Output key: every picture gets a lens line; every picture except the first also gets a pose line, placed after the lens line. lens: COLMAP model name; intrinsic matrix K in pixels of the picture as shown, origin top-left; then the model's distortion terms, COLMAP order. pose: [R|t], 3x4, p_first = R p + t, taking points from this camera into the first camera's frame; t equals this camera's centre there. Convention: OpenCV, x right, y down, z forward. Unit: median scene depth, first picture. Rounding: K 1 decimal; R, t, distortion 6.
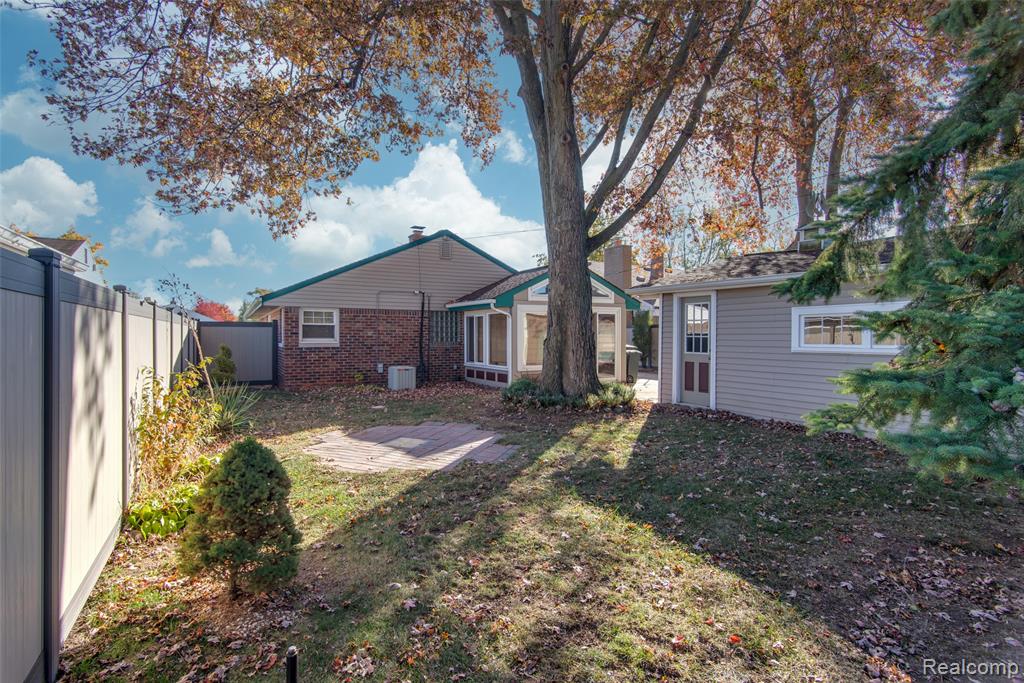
lens RADIAL K [[524.4, 0, 507.2], [0, 524.4, 338.4], [0, 0, 1]] dist [0.010063, 0.001198]
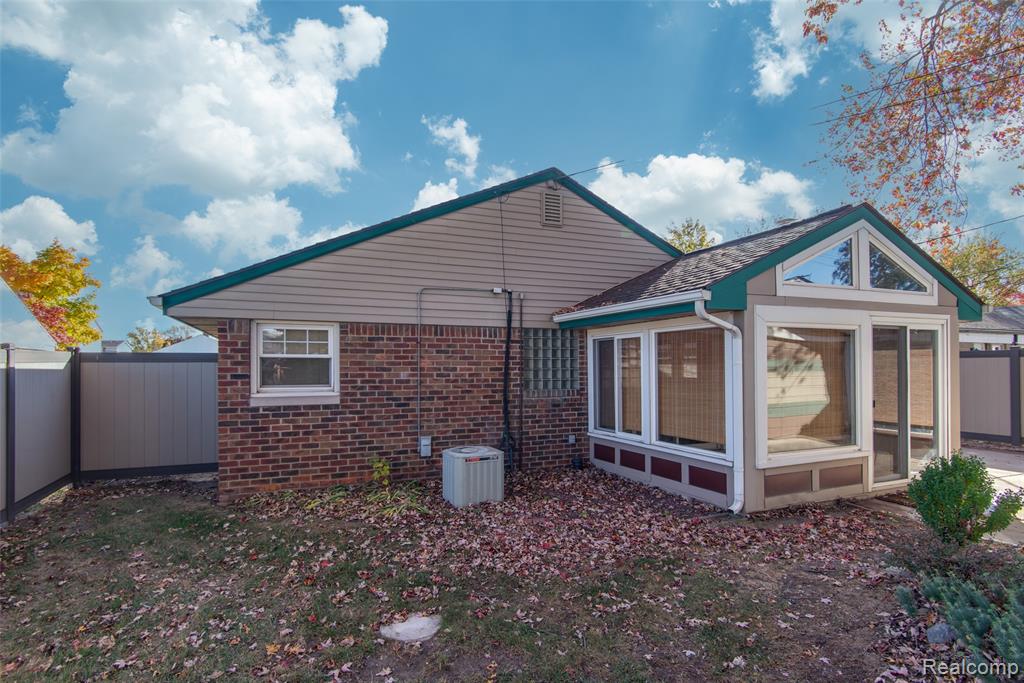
lens RADIAL K [[524.4, 0, 519.8], [0, 524.4, 366.8], [0, 0, 1]] dist [0.010063, 0.001198]
pose [[0.997925, -0.005191, -0.064171, -0.123792], [0.004870, 0.999975, -0.005157, -0.013623], [0.064196, 0.004834, 0.997926, 0.523803]]
